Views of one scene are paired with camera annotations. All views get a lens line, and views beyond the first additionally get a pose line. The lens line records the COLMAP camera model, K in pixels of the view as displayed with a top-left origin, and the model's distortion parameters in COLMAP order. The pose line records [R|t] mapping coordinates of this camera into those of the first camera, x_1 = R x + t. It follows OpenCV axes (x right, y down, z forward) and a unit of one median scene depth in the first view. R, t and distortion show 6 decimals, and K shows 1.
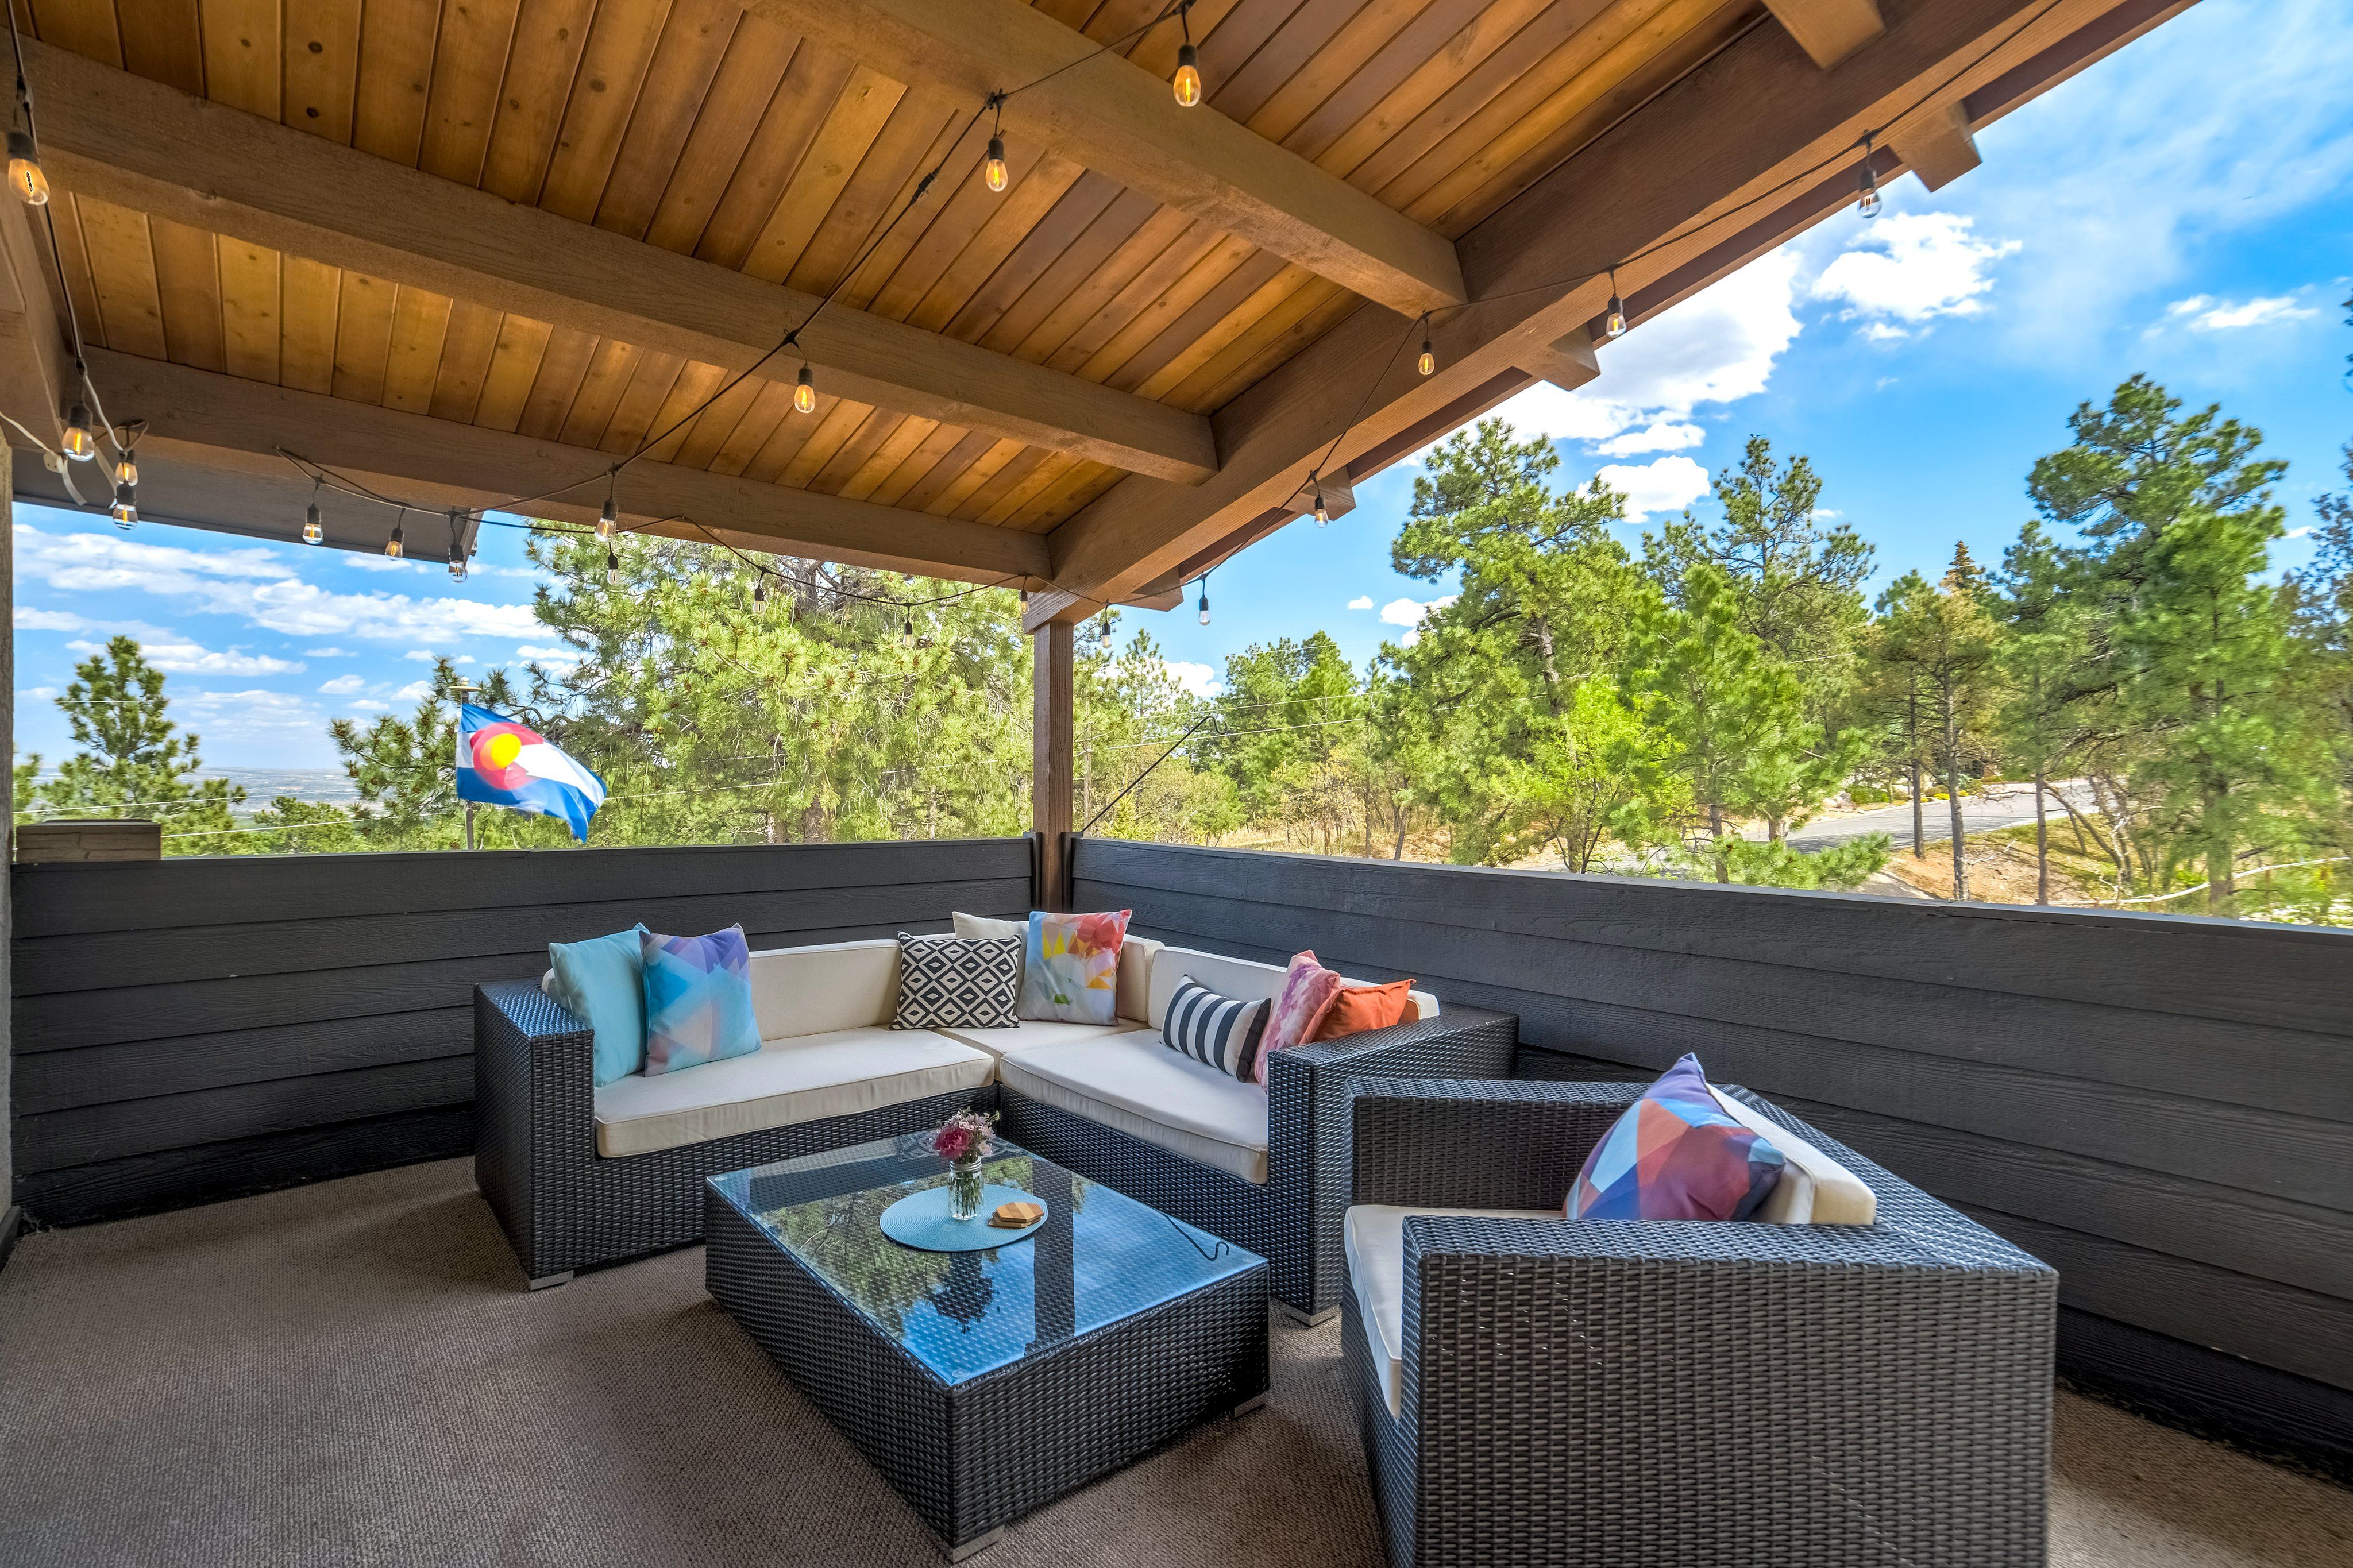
lens RADIAL K [[1121.3, 0, 1187.7], [0, 1121.3, 792.1], [0, 0, 1]] dist [-0.051166, 0.041494]
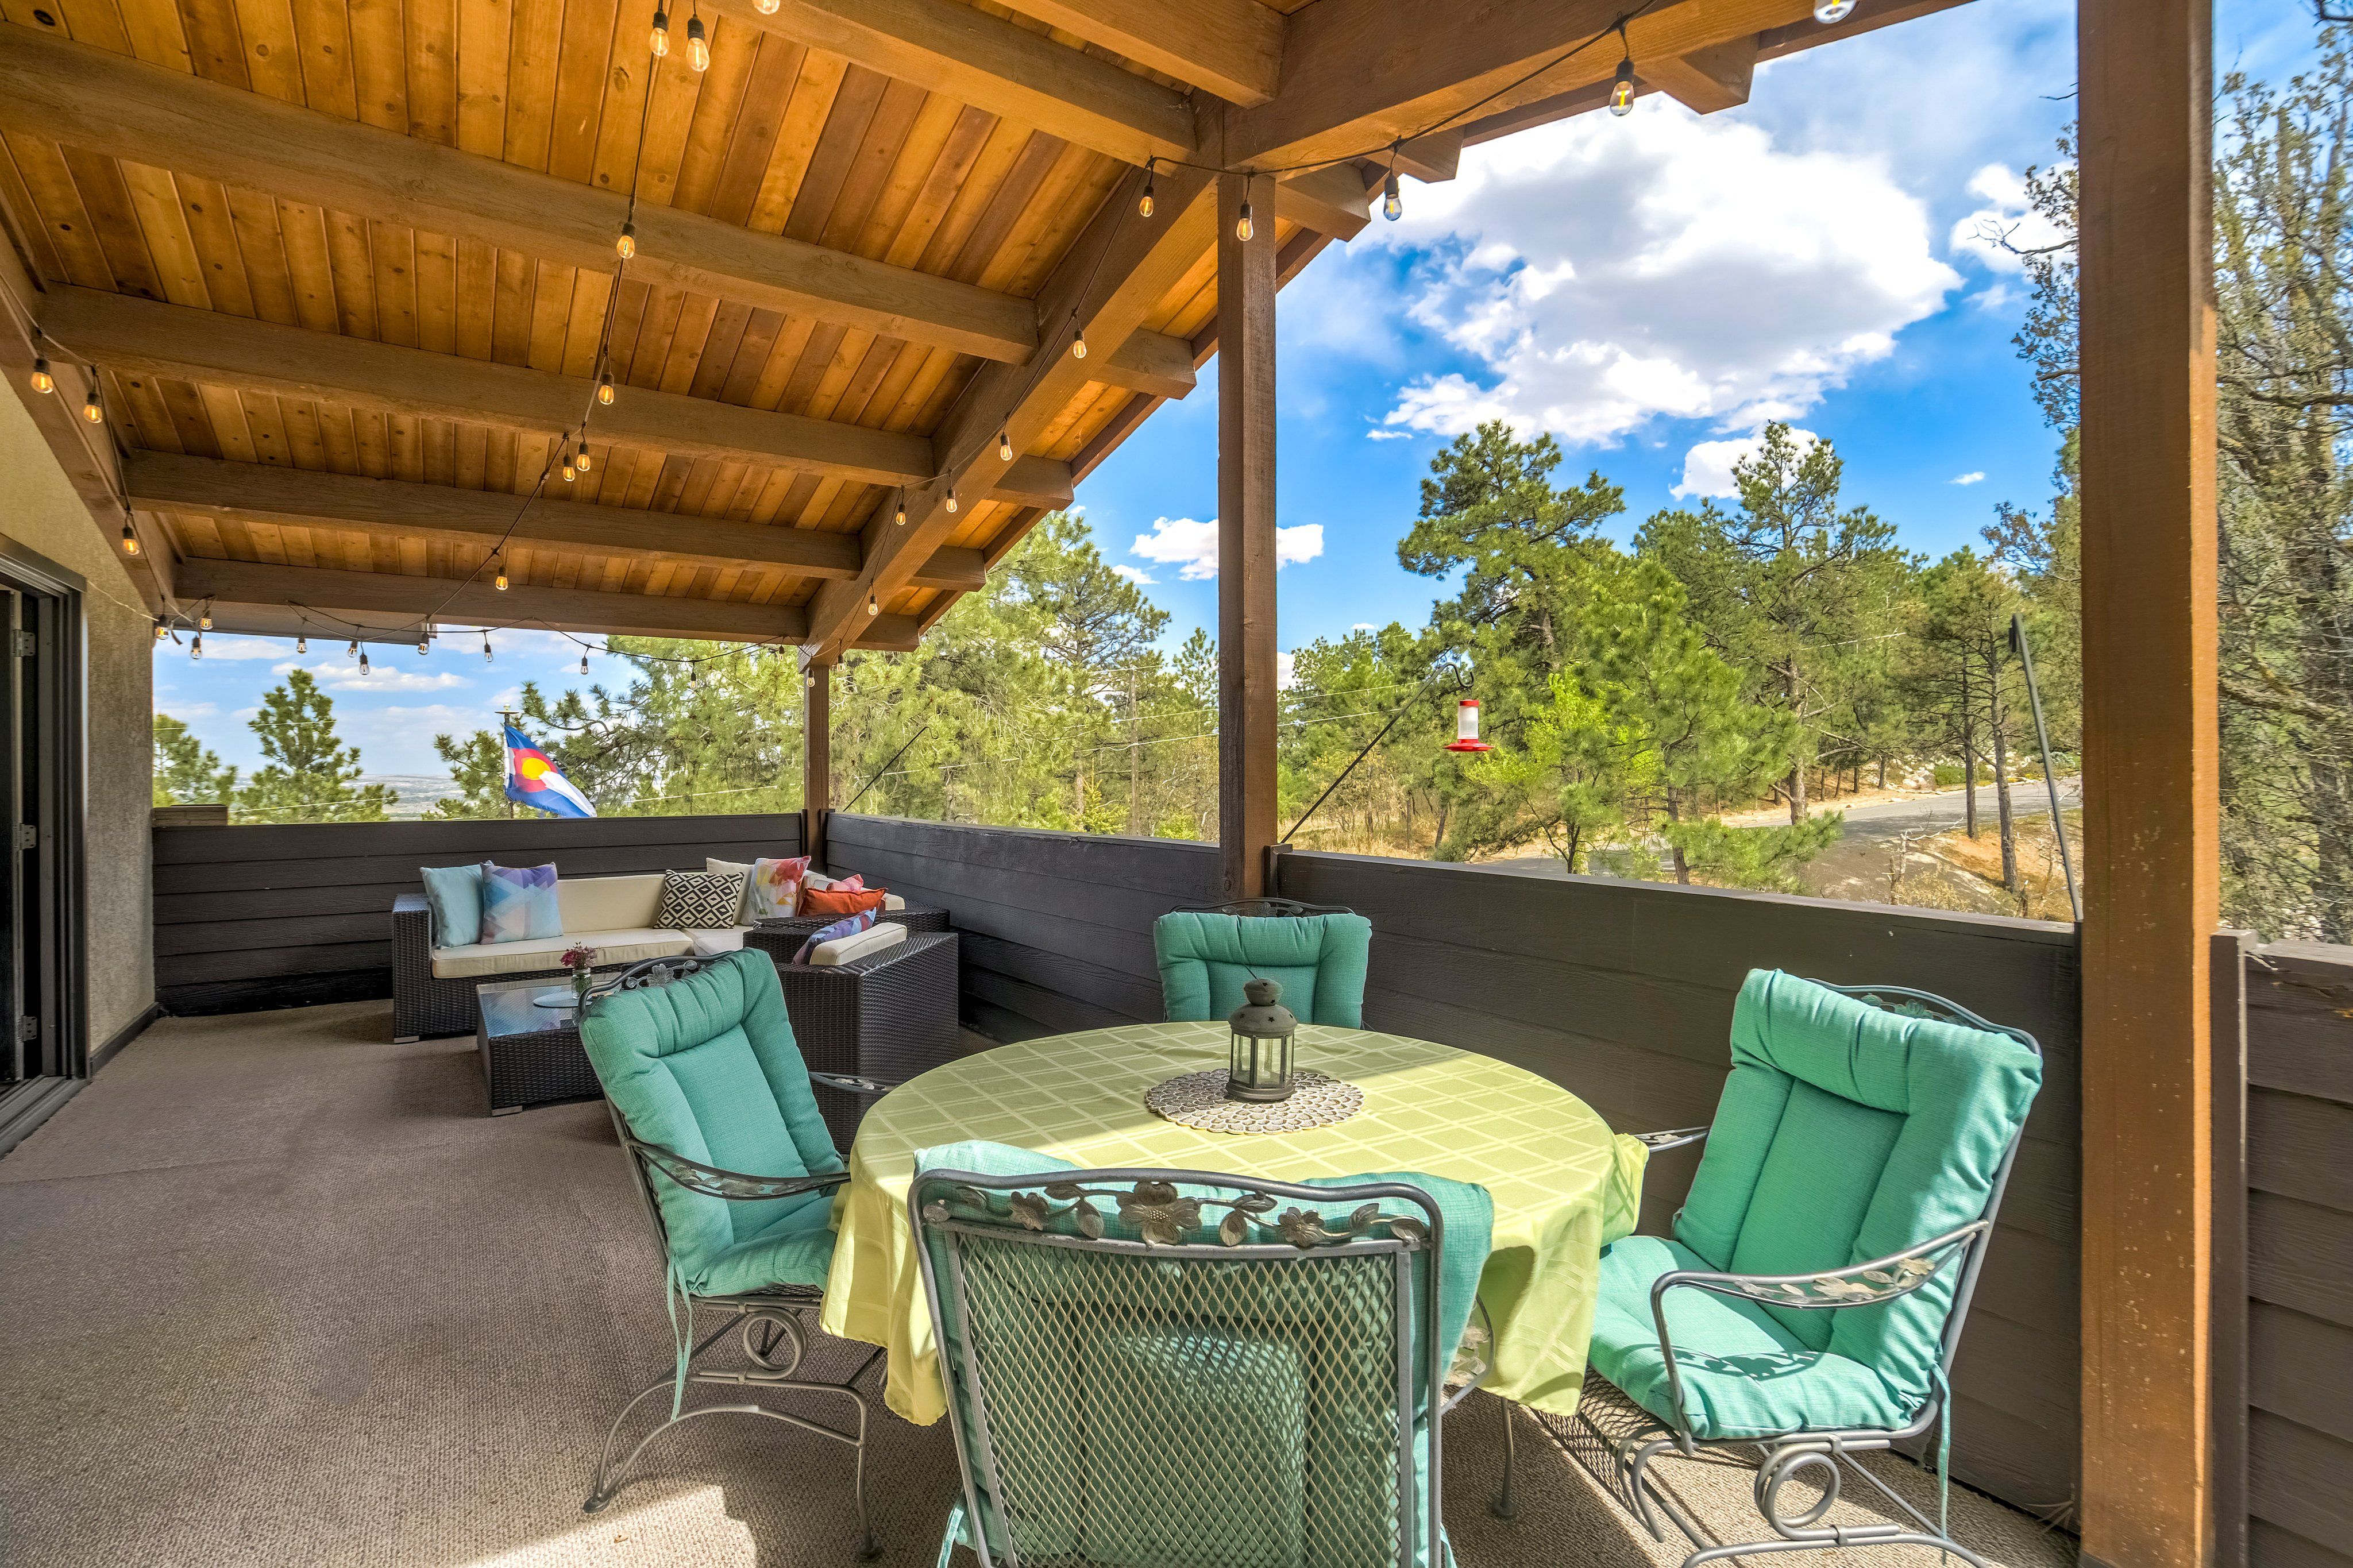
lens RADIAL K [[1117.1, 0, 1181.1], [0, 1117.1, 794.7], [0, 0, 1]] dist [-0.067366, 0.062910]
pose [[0.994090, -0.014763, -0.107552, 0.131398], [0.015790, 0.999837, 0.008708, 0.003023], [0.107406, -0.010355, 0.994161, -0.100574]]
